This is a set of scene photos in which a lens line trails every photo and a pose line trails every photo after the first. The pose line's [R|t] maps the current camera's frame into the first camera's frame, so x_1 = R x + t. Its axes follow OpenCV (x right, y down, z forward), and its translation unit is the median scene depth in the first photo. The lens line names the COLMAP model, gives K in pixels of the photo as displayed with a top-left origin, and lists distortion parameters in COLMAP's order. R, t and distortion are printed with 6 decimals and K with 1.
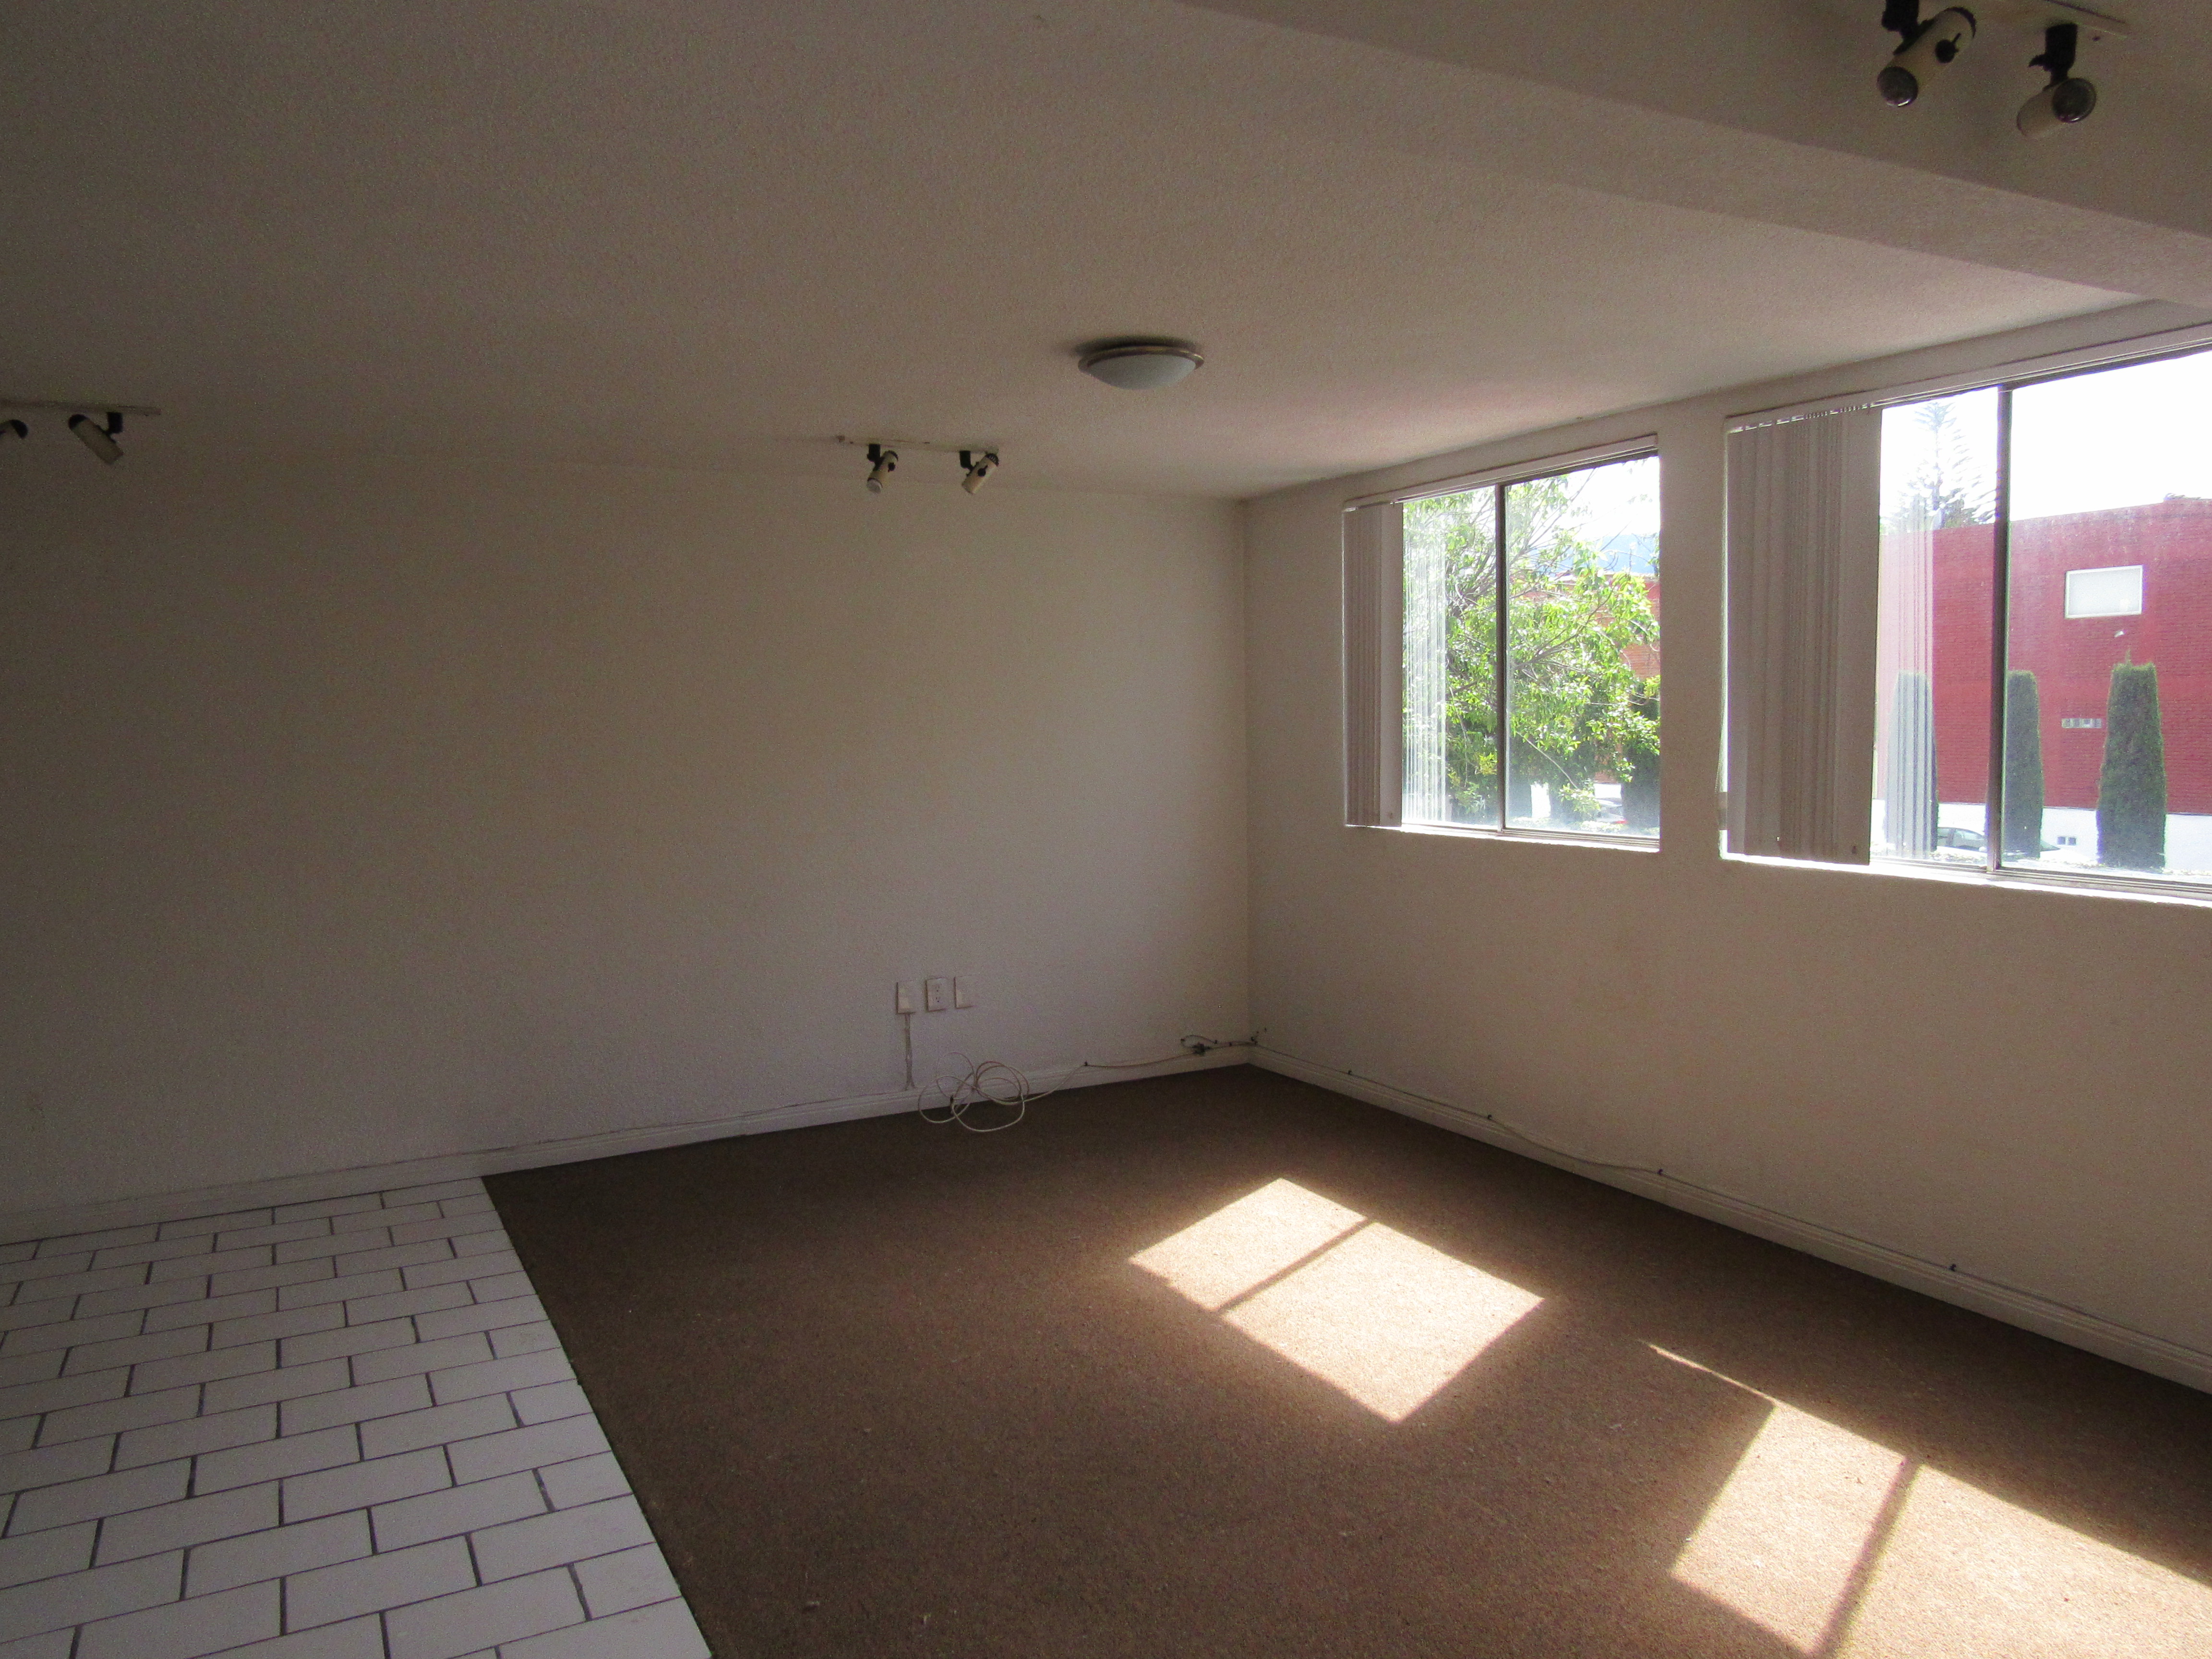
lens RADIAL K [[1598.1, 0, 1117.6], [0, 1598.1, 838.9], [0, 0, 1]] dist [-0.023787, 0.008618]
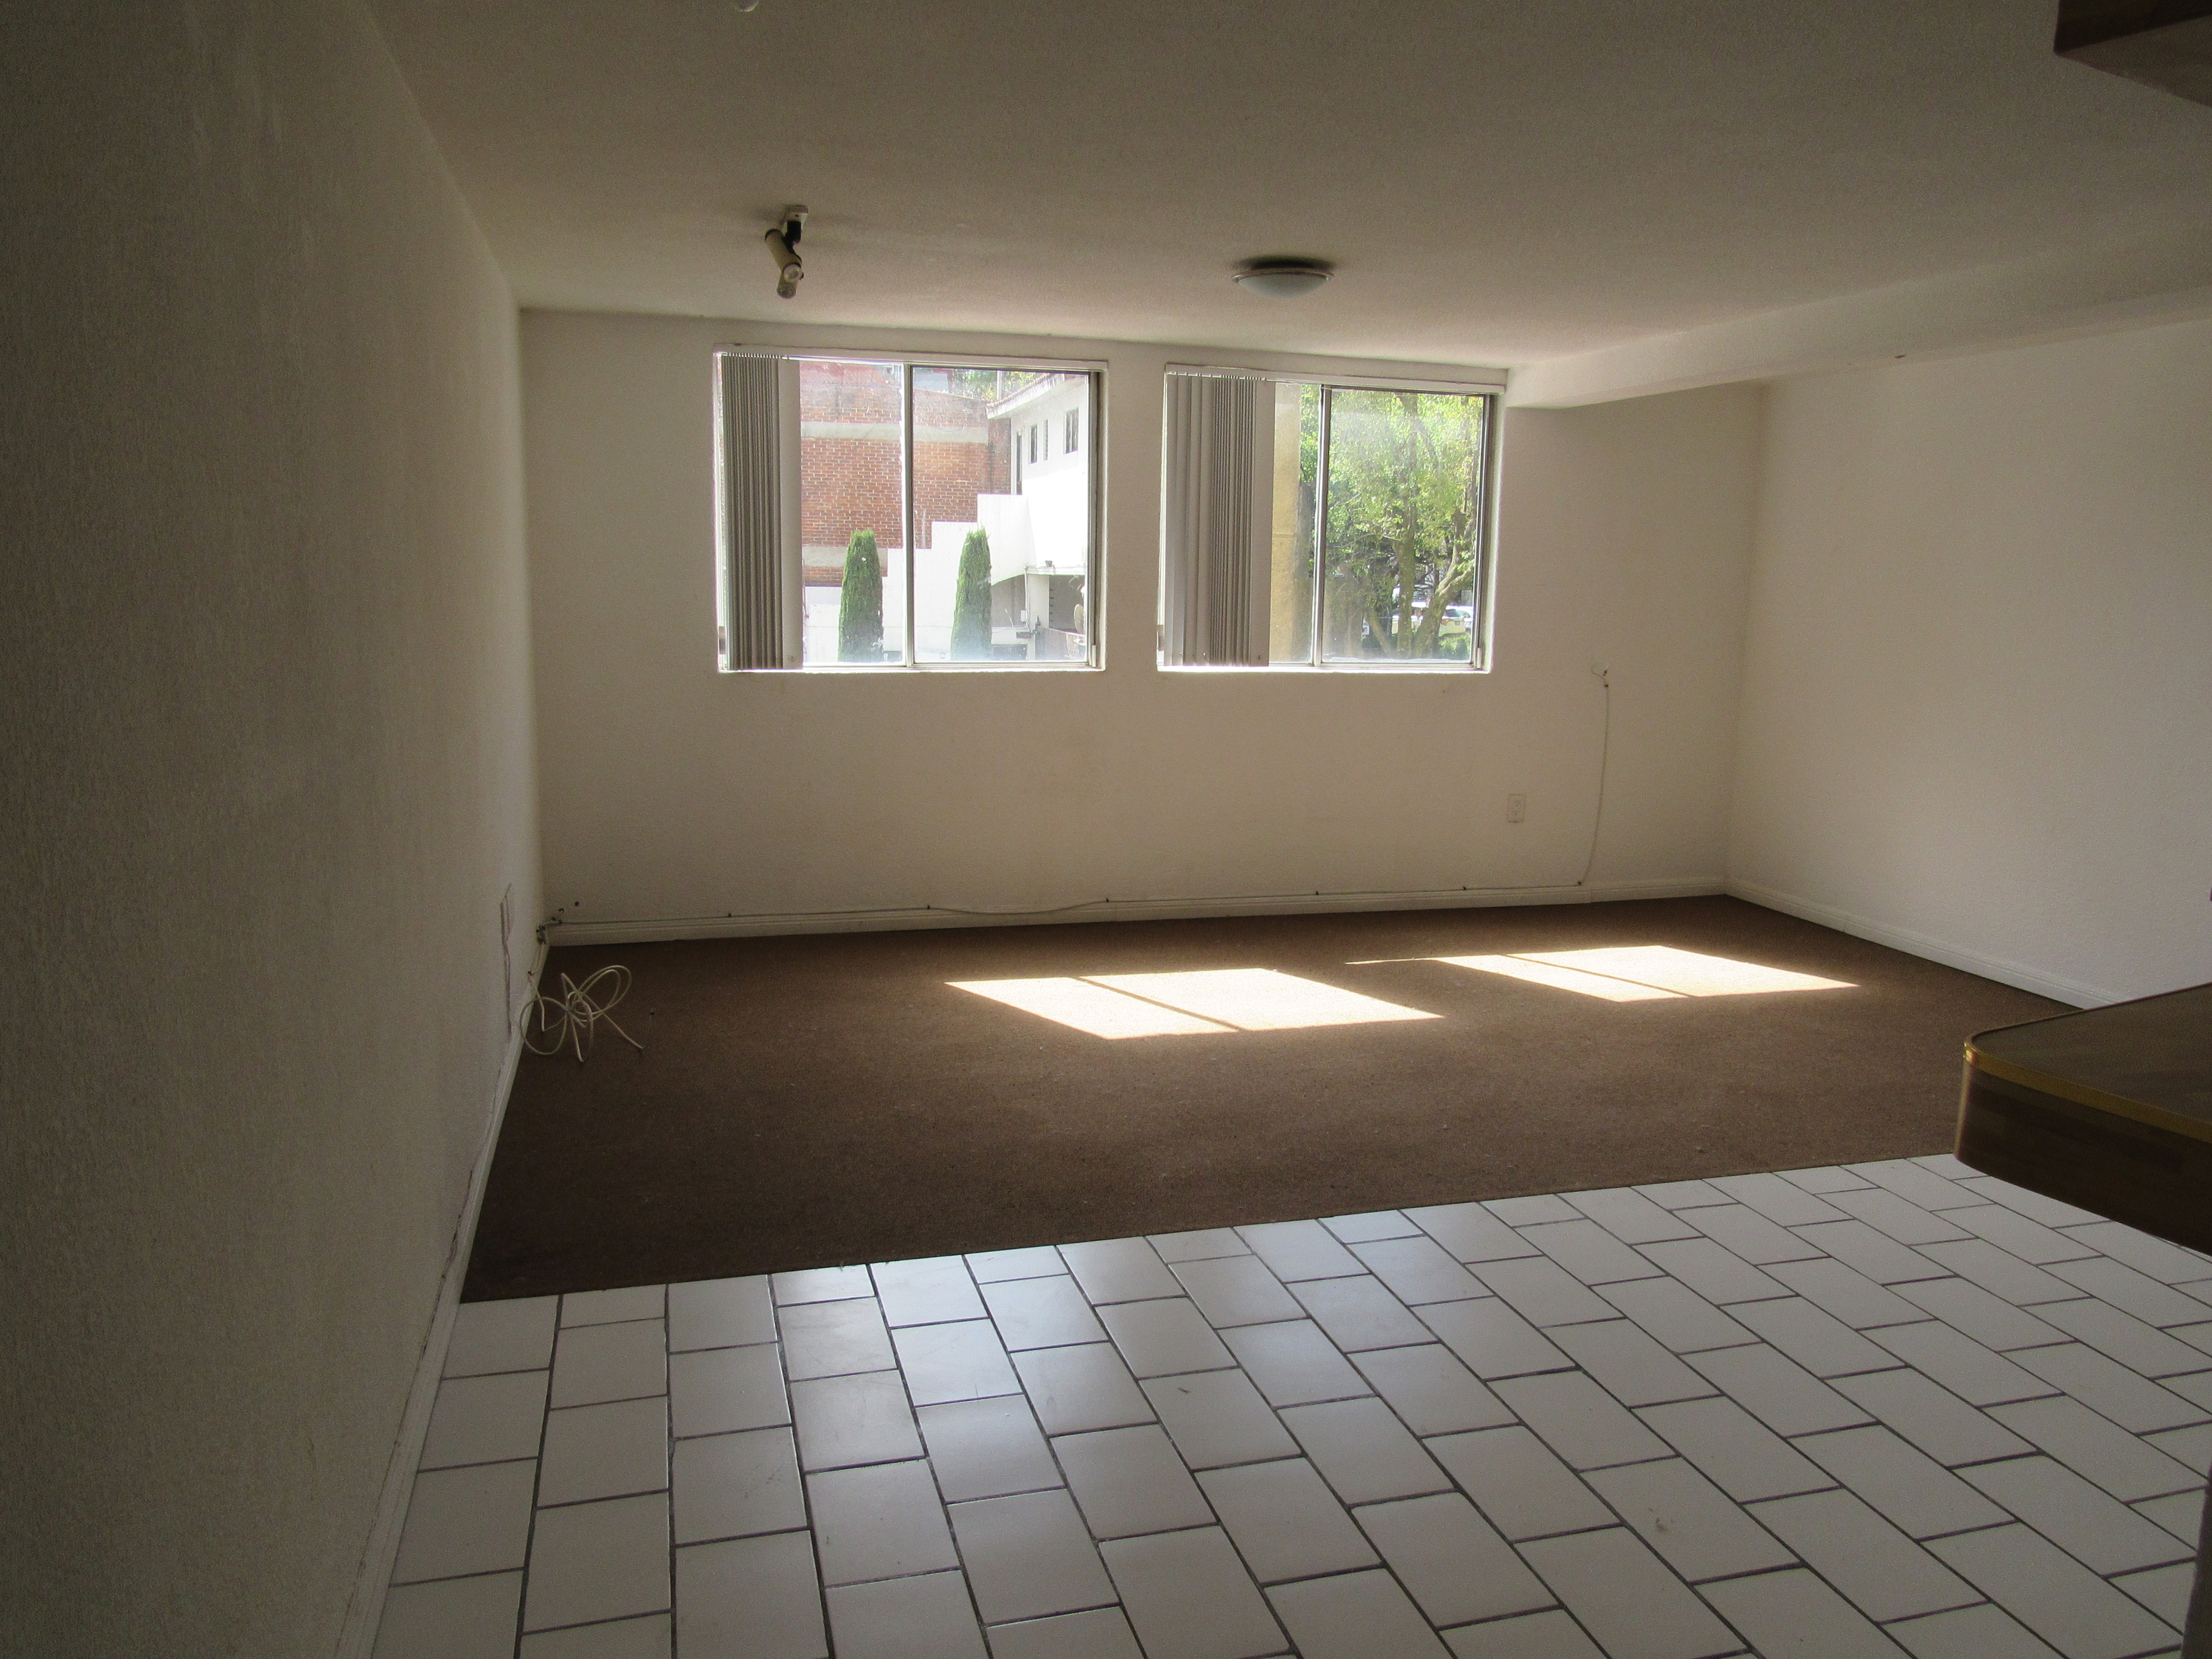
lens RADIAL K [[1598.1, 0, 1105.5], [0, 1598.1, 831.0], [0, 0, 1]] dist [-0.023787, 0.008618]
pose [[0.221927, -0.140511, 0.964886, -1.106799], [0.057425, 0.989728, 0.130921, -0.037915], [-0.973371, 0.026353, 0.227717, 0.751263]]
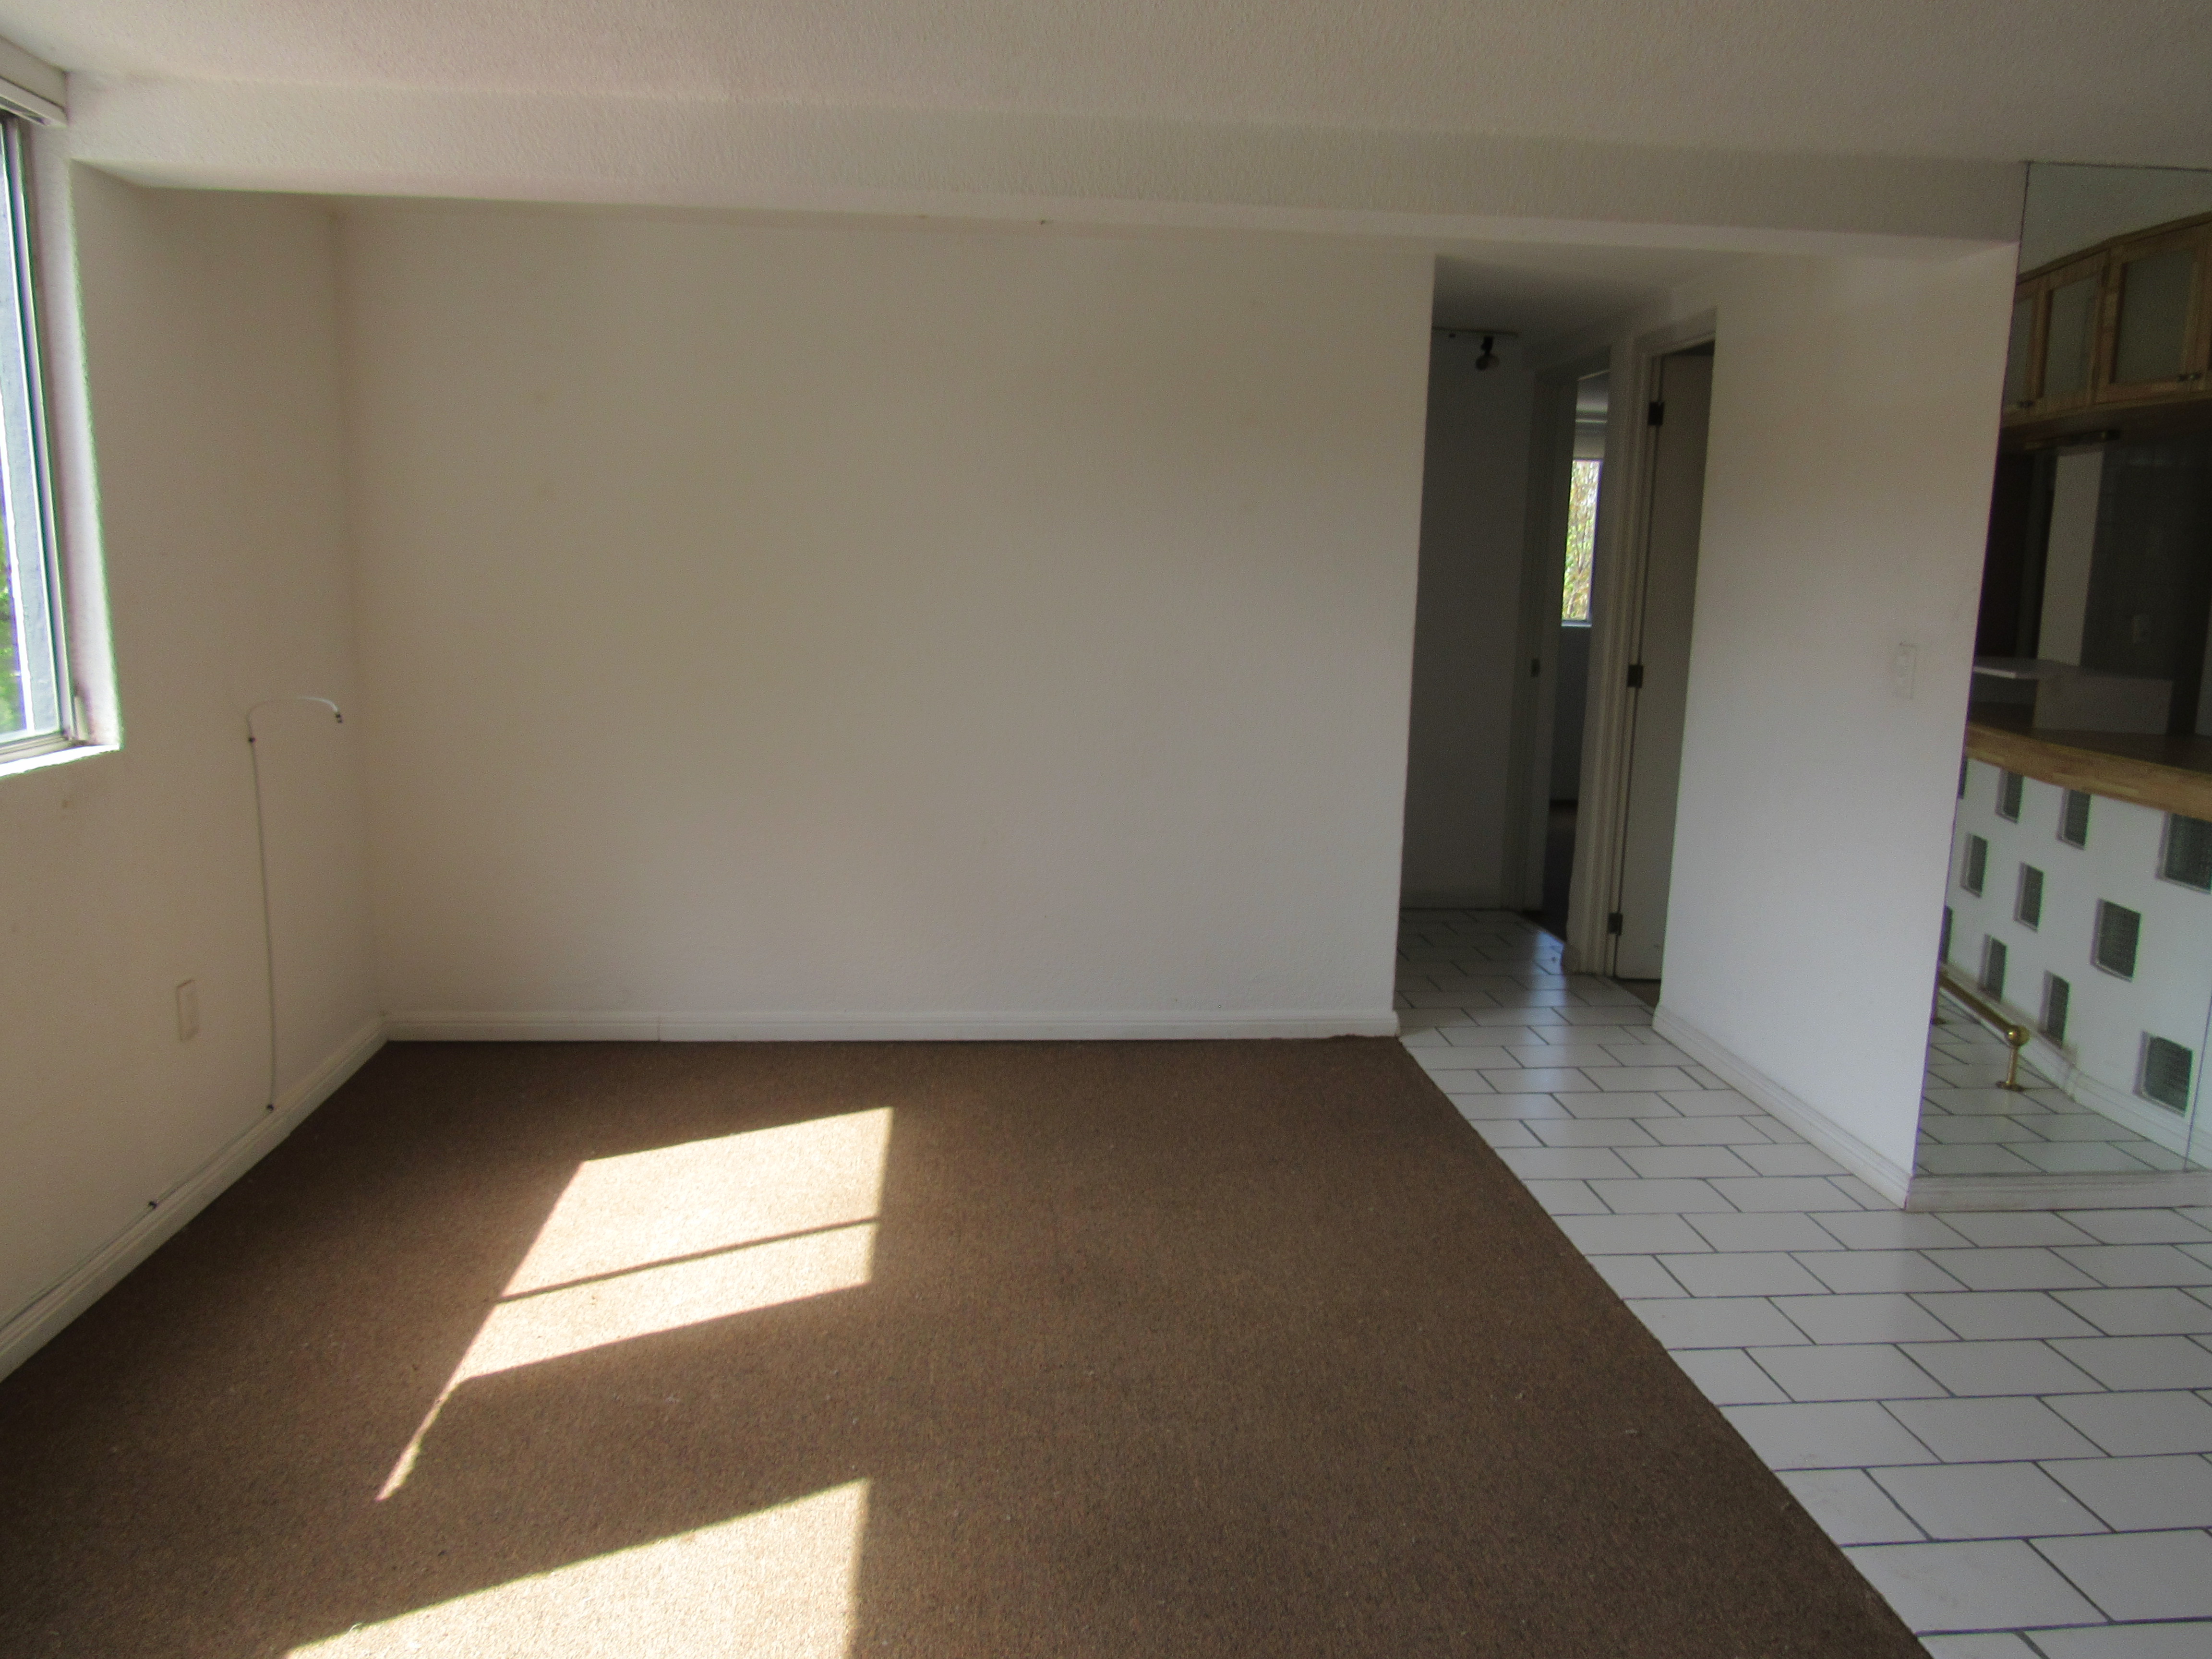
lens RADIAL K [[1598.1, 0, 1115.8], [0, 1598.1, 825.2], [0, 0, 1]] dist [-0.023787, 0.008618]
pose [[-0.914829, -0.072209, 0.397333, -0.169581], [0.027415, 0.970510, 0.239495, -0.090819], [-0.402910, 0.229990, -0.885871, 1.211173]]
